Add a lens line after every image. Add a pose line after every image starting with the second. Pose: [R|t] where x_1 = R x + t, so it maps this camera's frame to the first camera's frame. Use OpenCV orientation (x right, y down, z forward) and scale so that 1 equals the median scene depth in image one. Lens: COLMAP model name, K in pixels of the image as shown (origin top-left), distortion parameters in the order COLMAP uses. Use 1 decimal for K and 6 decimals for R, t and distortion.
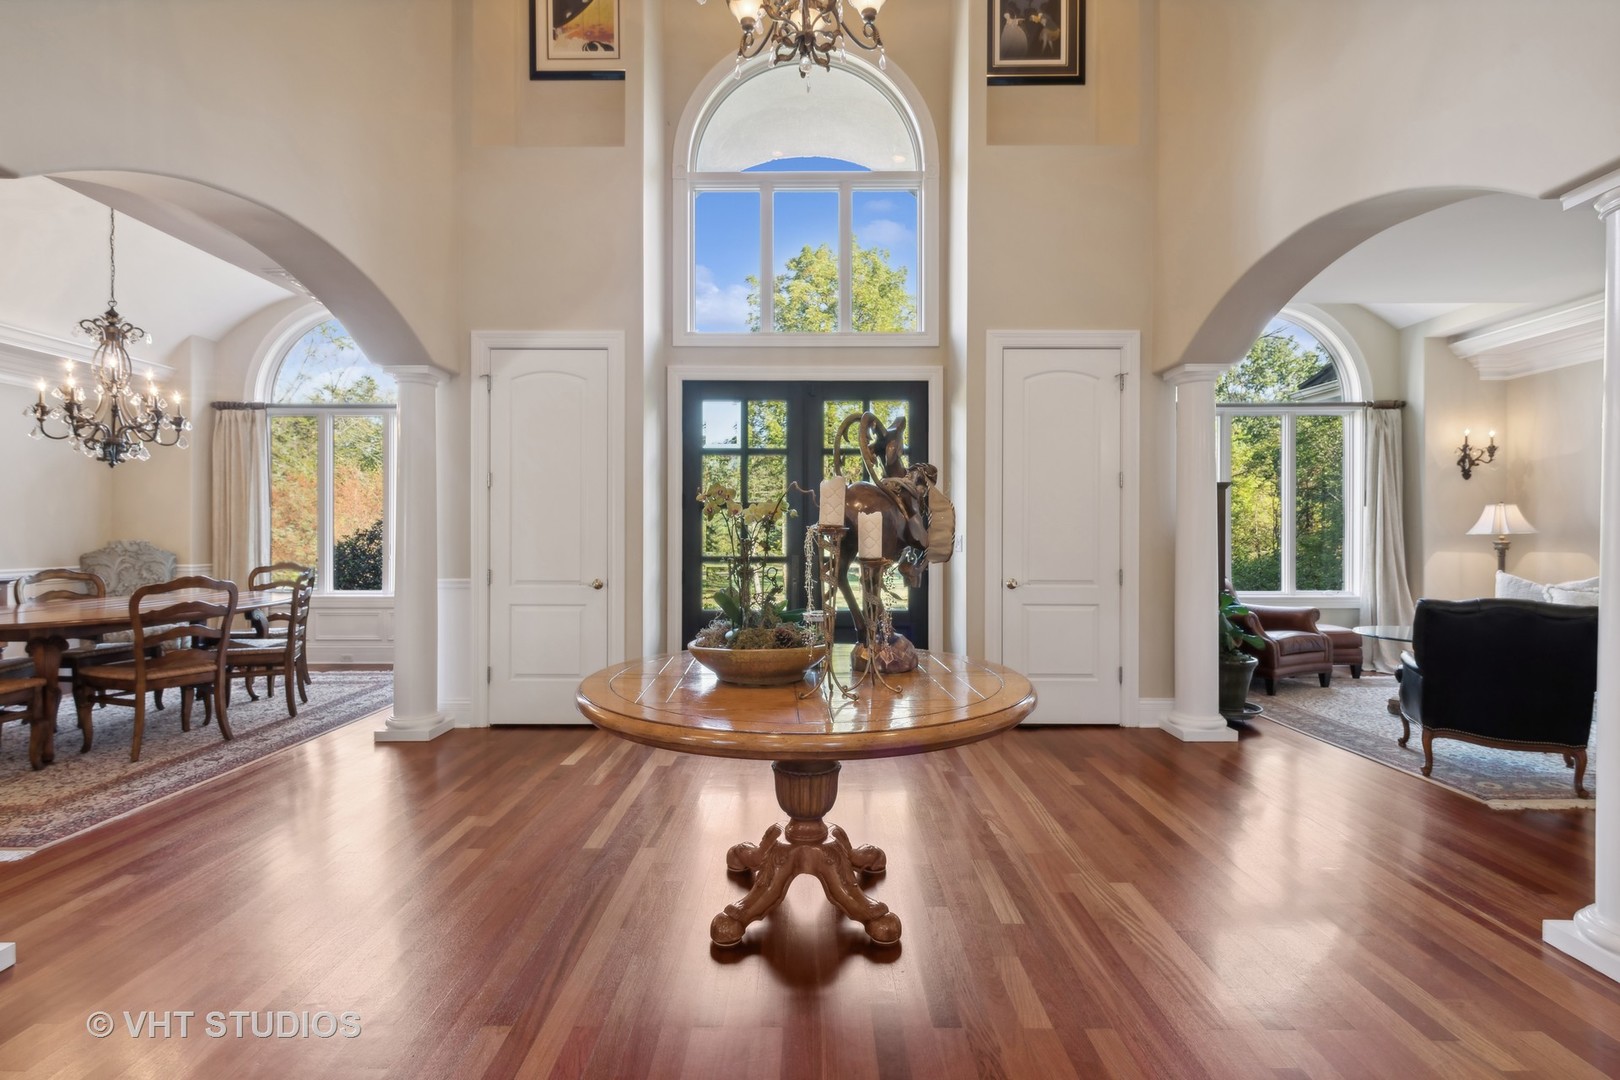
lens RADIAL K [[768.1, 0, 806.6], [0, 768.1, 535.1], [0, 0, 1]] dist [0.010396, -0.000427]
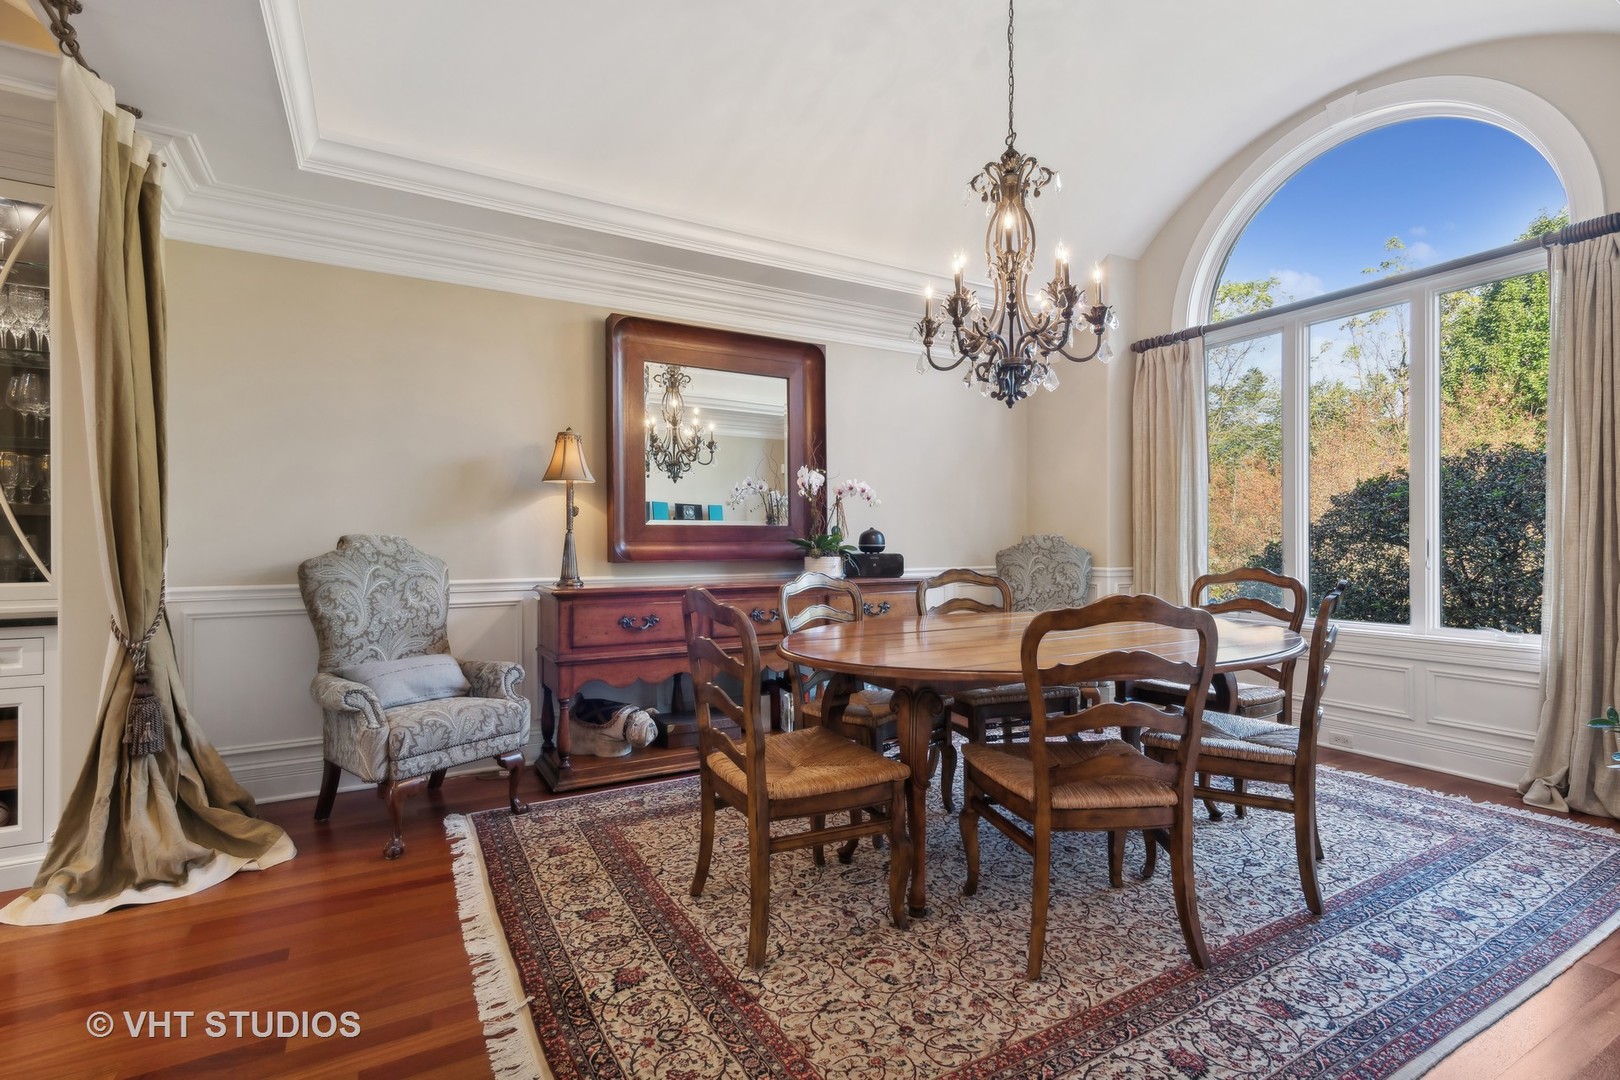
lens RADIAL K [[728.7, 0, 810.0], [0, 728.7, 540.0], [0, 0, 1]] dist [0.012795, -0.001006]
pose [[0.502310, -0.005342, -0.864671, -0.457205], [0.001941, 0.999985, -0.005050, 0.020183], [0.864685, 0.000858, 0.502313, 0.548294]]
